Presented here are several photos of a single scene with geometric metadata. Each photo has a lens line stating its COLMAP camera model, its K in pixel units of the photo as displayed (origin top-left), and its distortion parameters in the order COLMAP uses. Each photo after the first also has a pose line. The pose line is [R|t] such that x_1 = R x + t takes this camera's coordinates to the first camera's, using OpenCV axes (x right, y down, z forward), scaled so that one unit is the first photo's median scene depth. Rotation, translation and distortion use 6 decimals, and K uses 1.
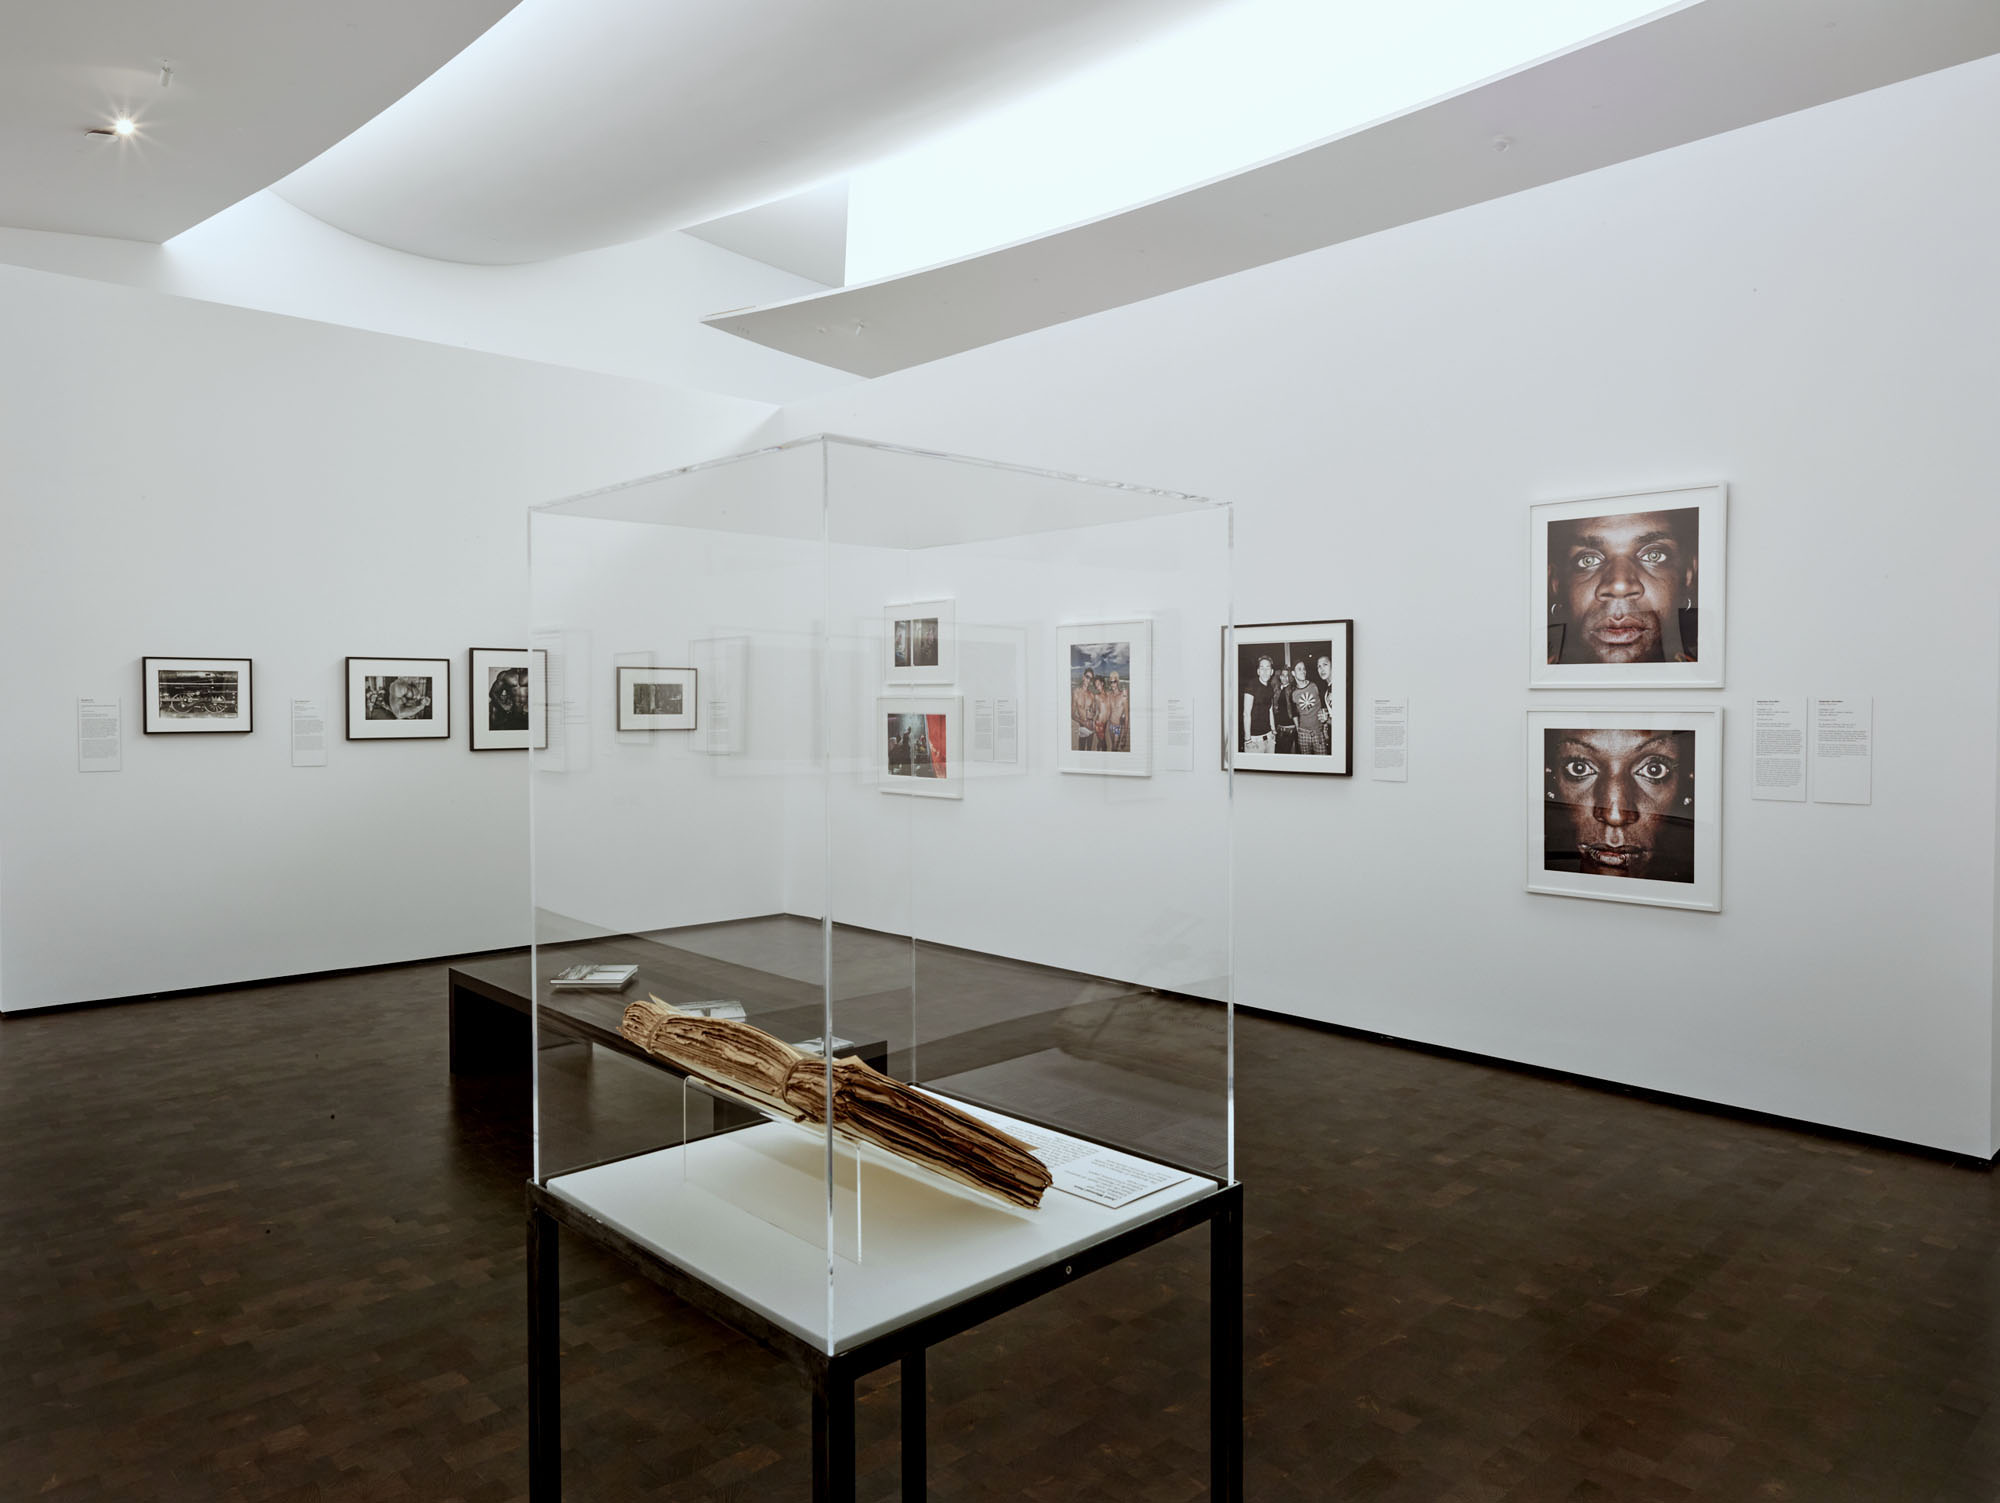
lens RADIAL K [[1324.4, 0, 995.6], [0, 1324.4, 744.6], [0, 0, 1]] dist [-0.001834, 0.003602]
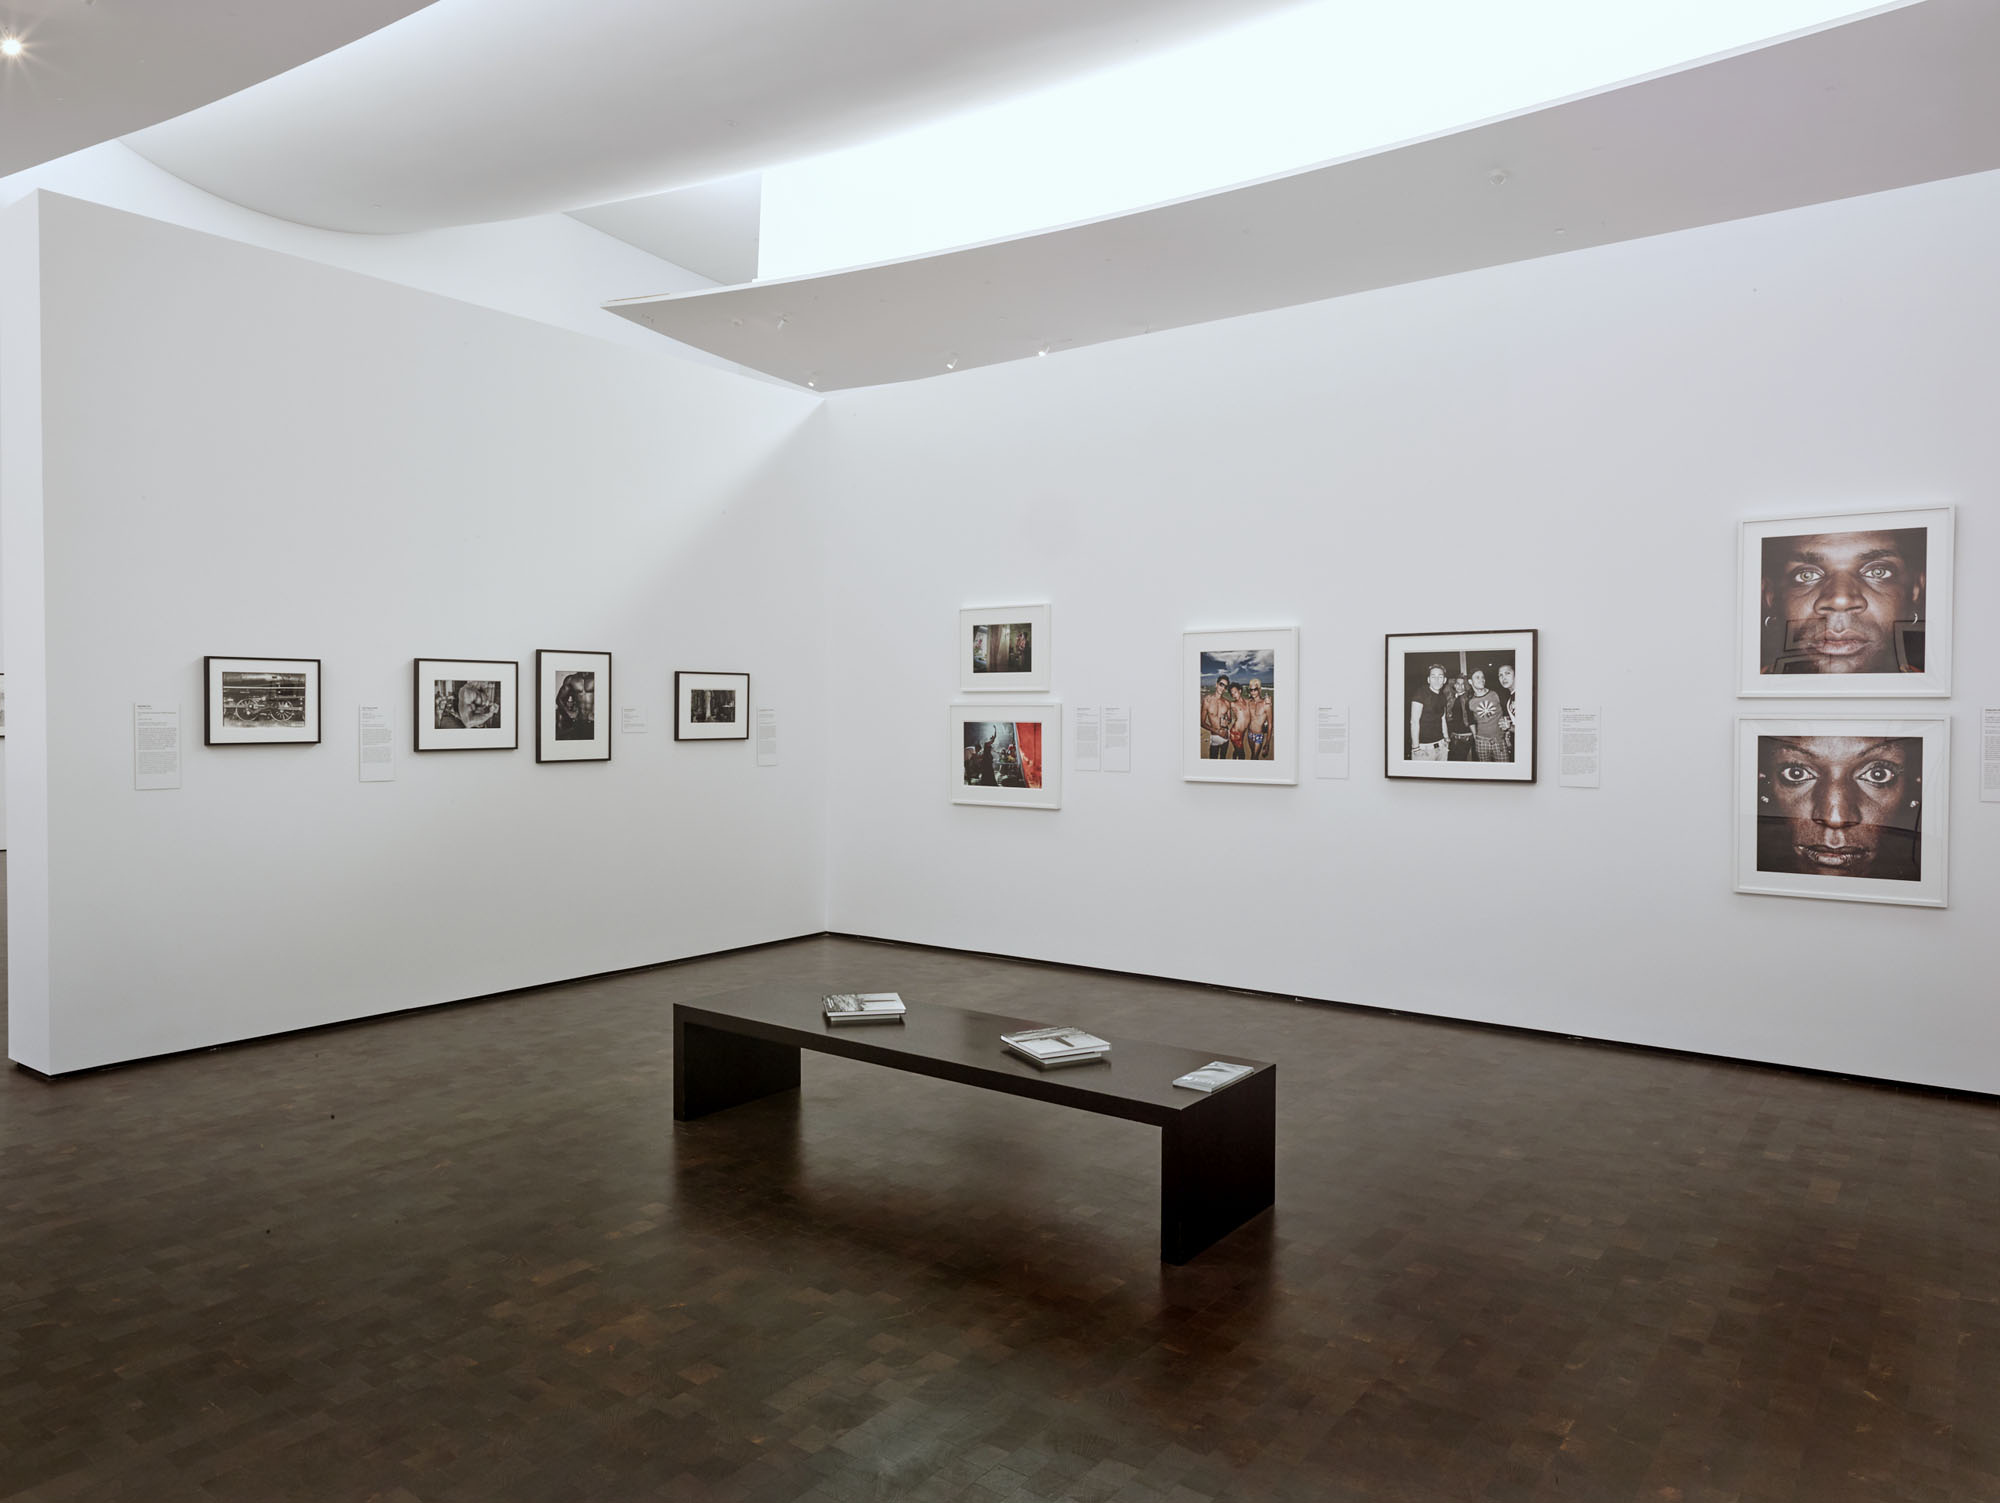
lens RADIAL K [[1324.4, 0, 992.6], [0, 1324.4, 746.6], [0, 0, 1]] dist [-0.001834, 0.003602]
pose [[0.985066, -0.003514, 0.172138, -0.285156], [0.004359, 0.999980, -0.004534, -0.001131], [-0.172119, 0.005217, 0.985062, 0.059459]]
